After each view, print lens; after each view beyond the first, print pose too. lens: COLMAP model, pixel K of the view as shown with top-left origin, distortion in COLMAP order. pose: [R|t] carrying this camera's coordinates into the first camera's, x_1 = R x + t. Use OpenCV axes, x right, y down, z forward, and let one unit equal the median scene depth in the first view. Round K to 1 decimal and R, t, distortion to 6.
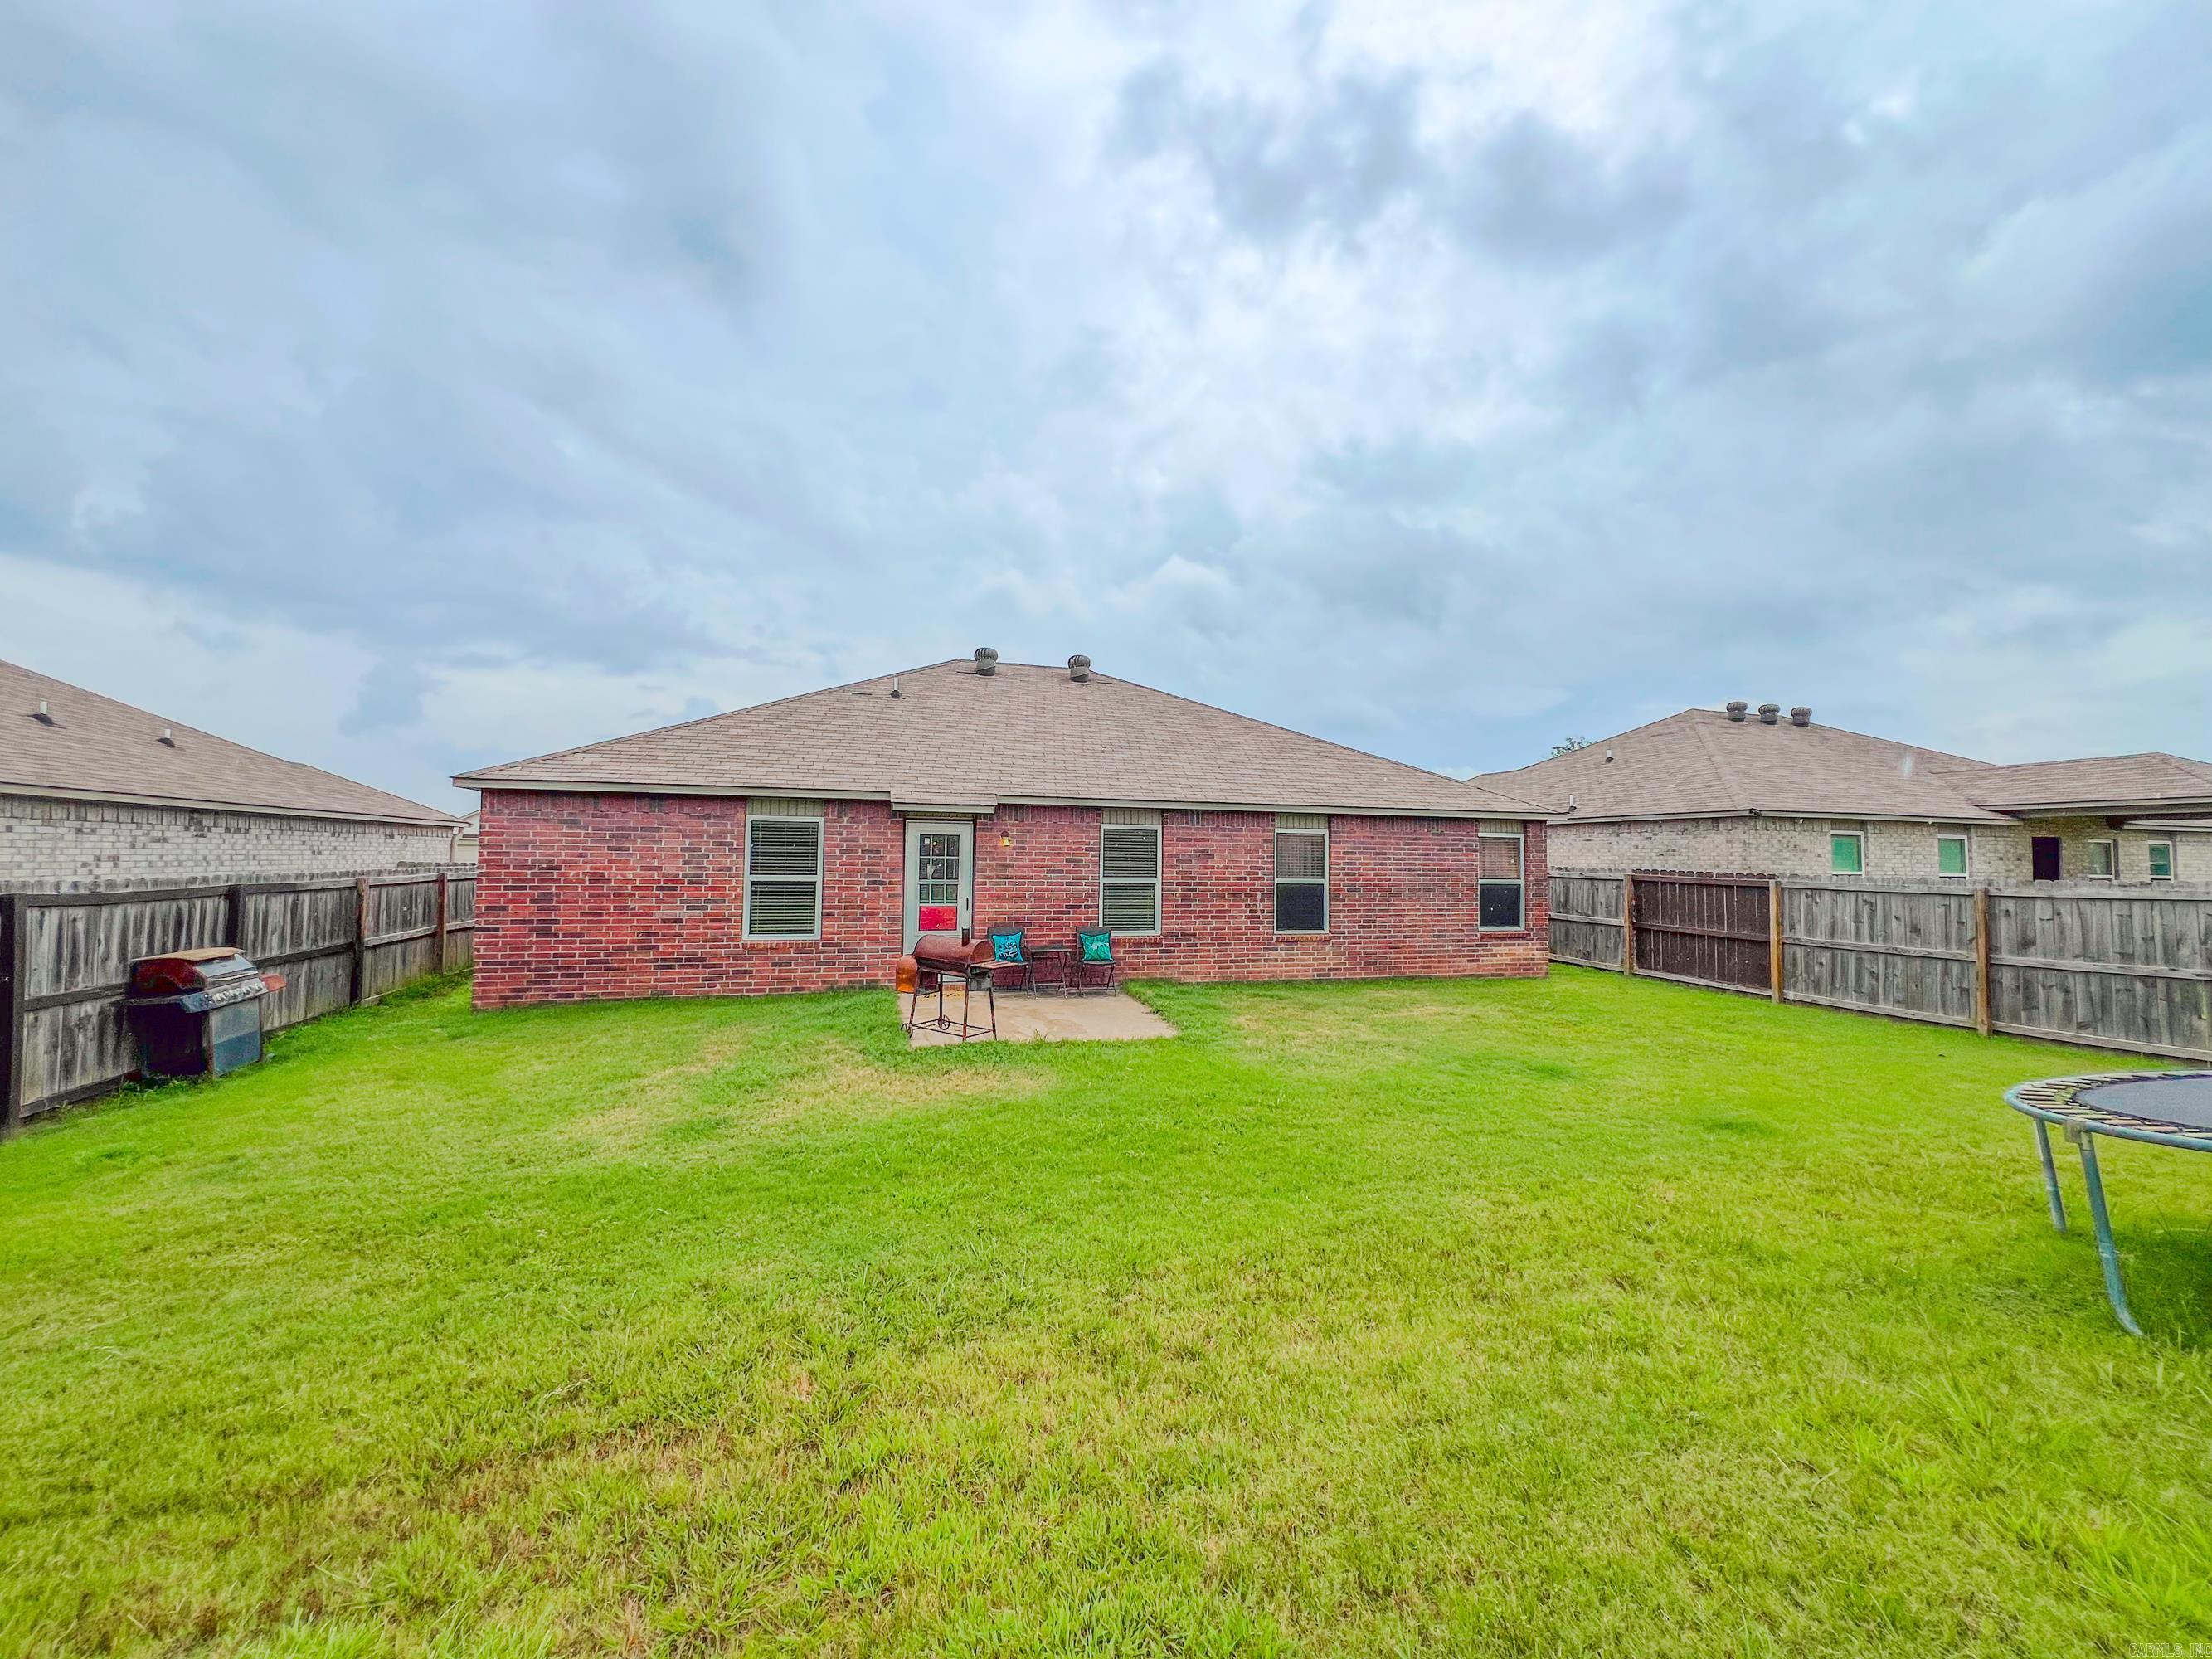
lens RADIAL K [[894.0, 0, 1101.3], [0, 894.0, 826.3], [0, 0, 1]] dist [-0.001236, -0.000200]
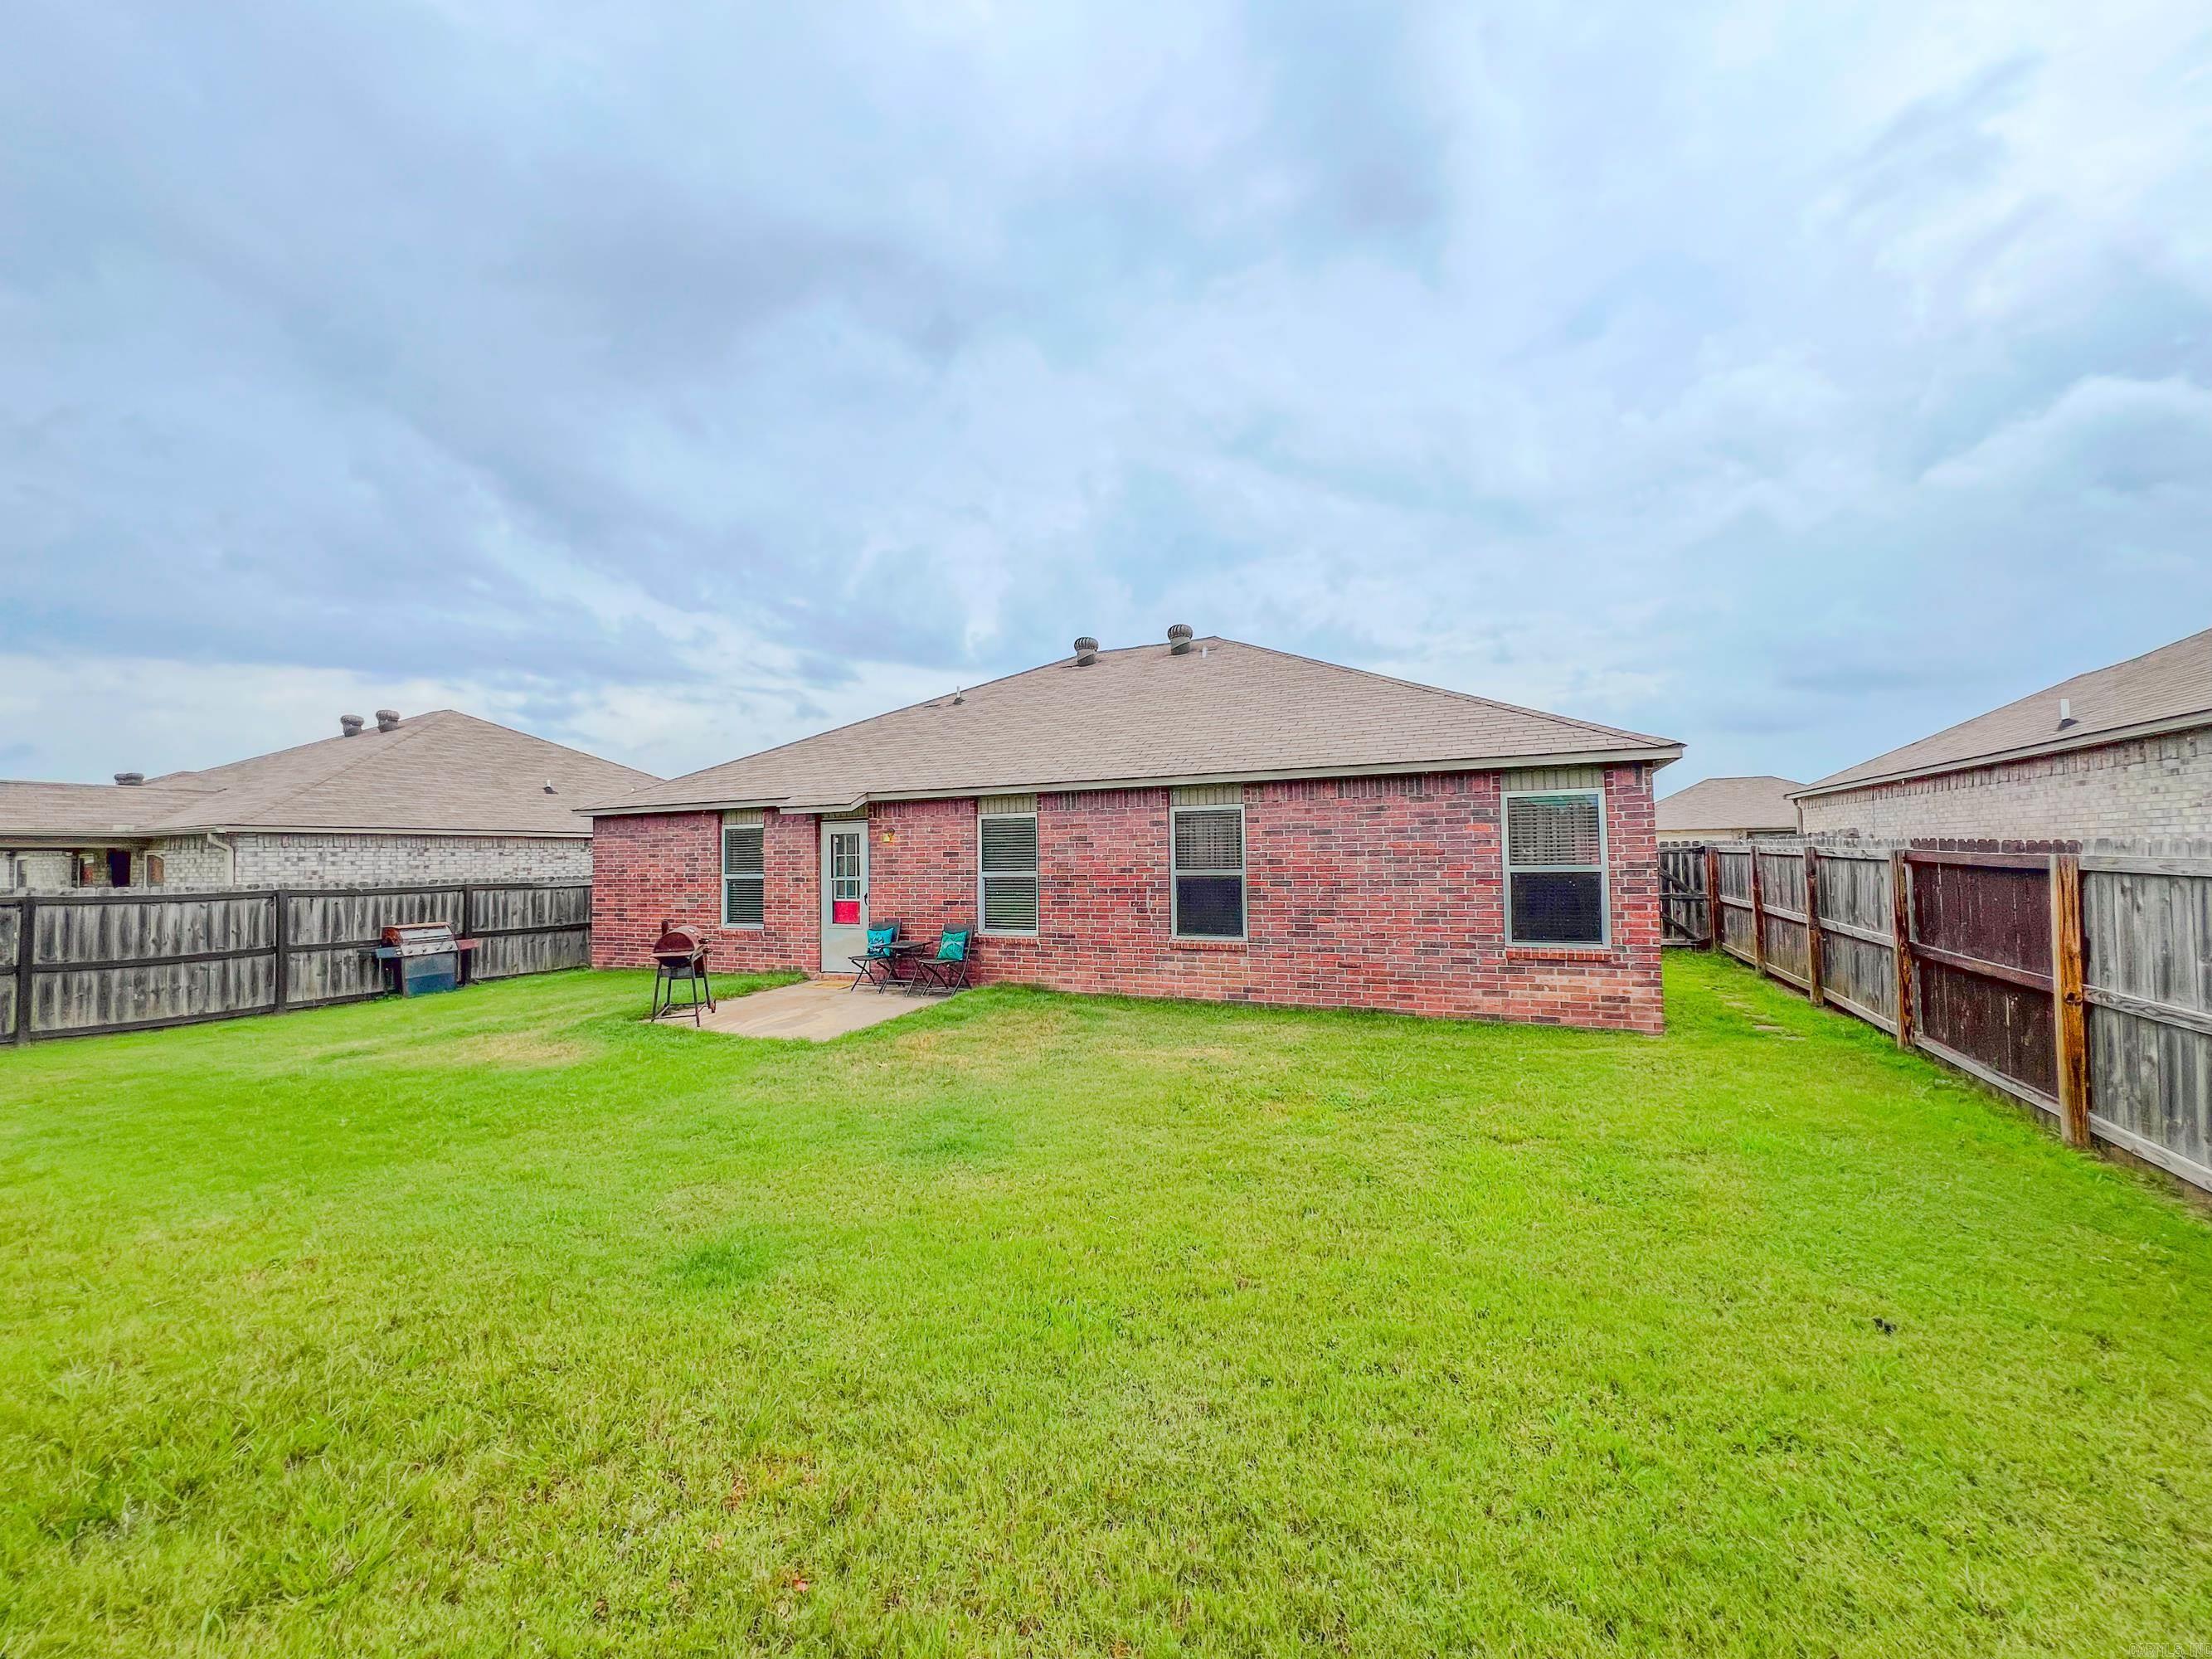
lens RADIAL K [[913.6, 0, 1106.0], [0, 913.6, 829.5], [0, 0, 1]] dist [-0.000352, 0.000123]
pose [[0.740850, -0.046219, -0.670079, 0.748842], [0.050619, 0.998635, -0.012916, 0.032578], [0.669761, -0.024350, 0.742178, 0.384664]]
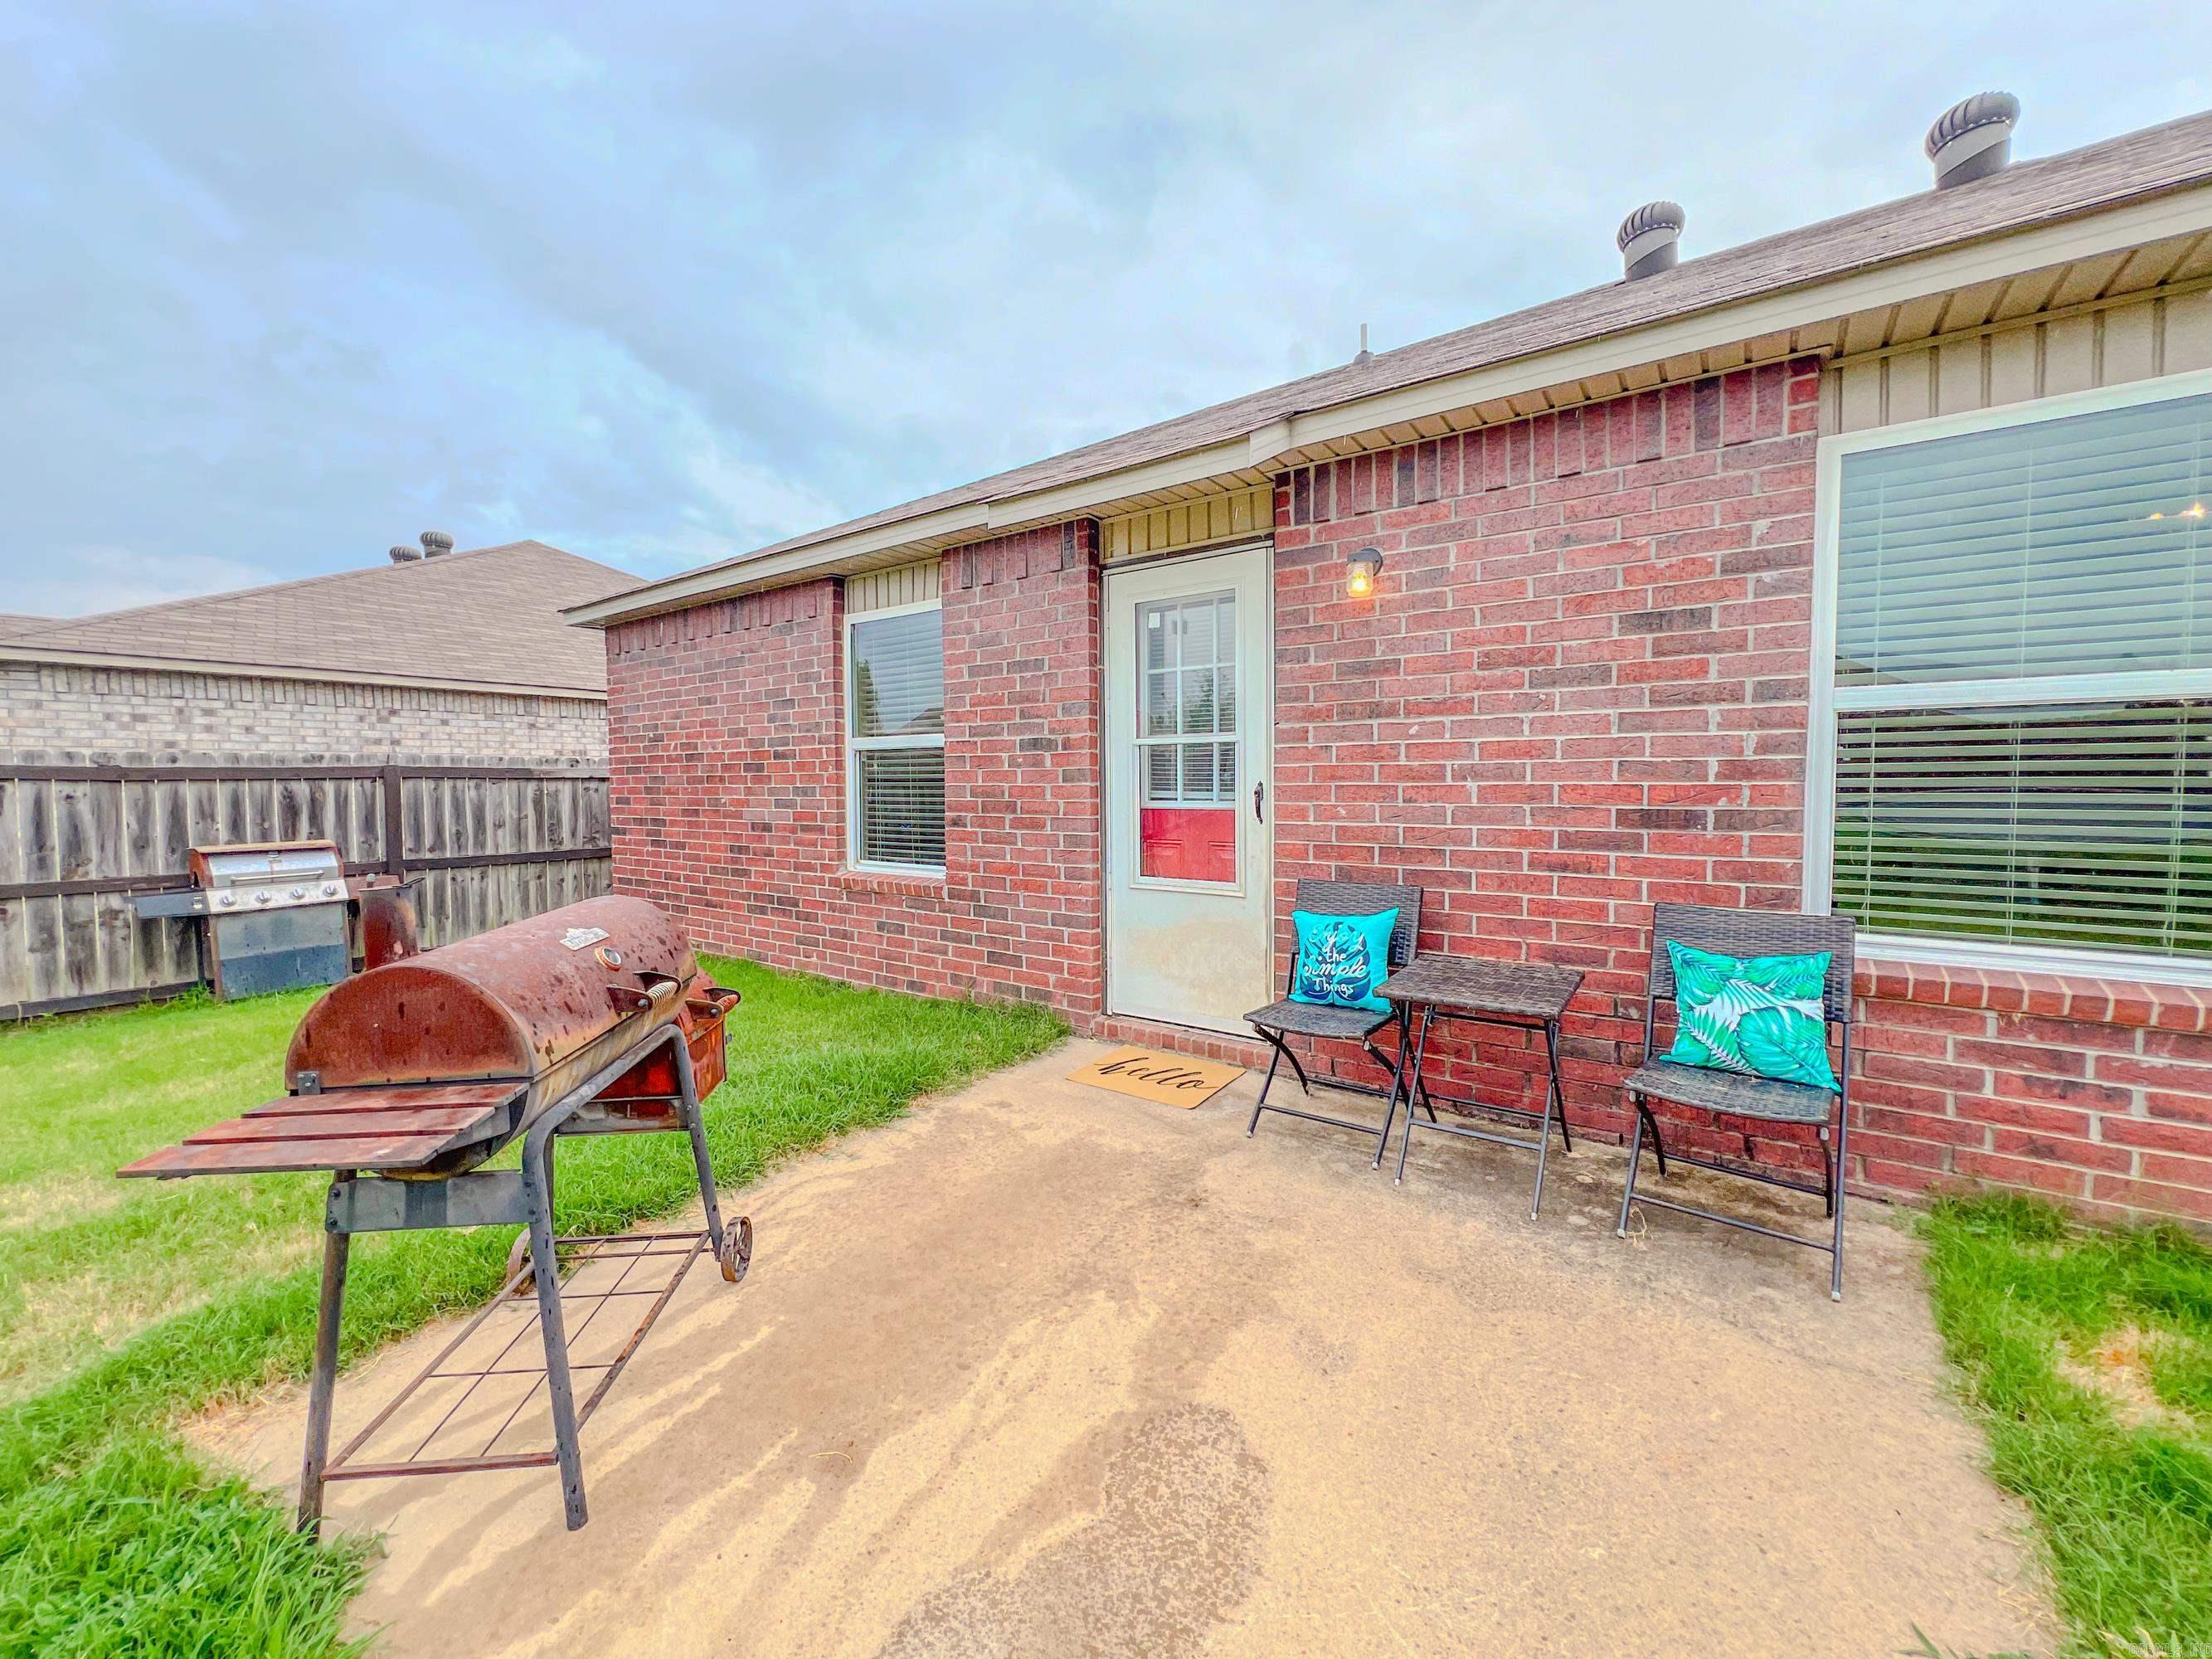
lens RADIAL K [[894.0, 0, 1101.3], [0, 894.0, 826.3], [0, 0, 1]] dist [-0.001236, -0.000200]
pose [[0.596790, 0.023216, -0.802061, 0.070492], [0.043775, 0.997151, 0.061434, 0.071017], [0.801202, -0.071773, 0.594074, 0.737950]]
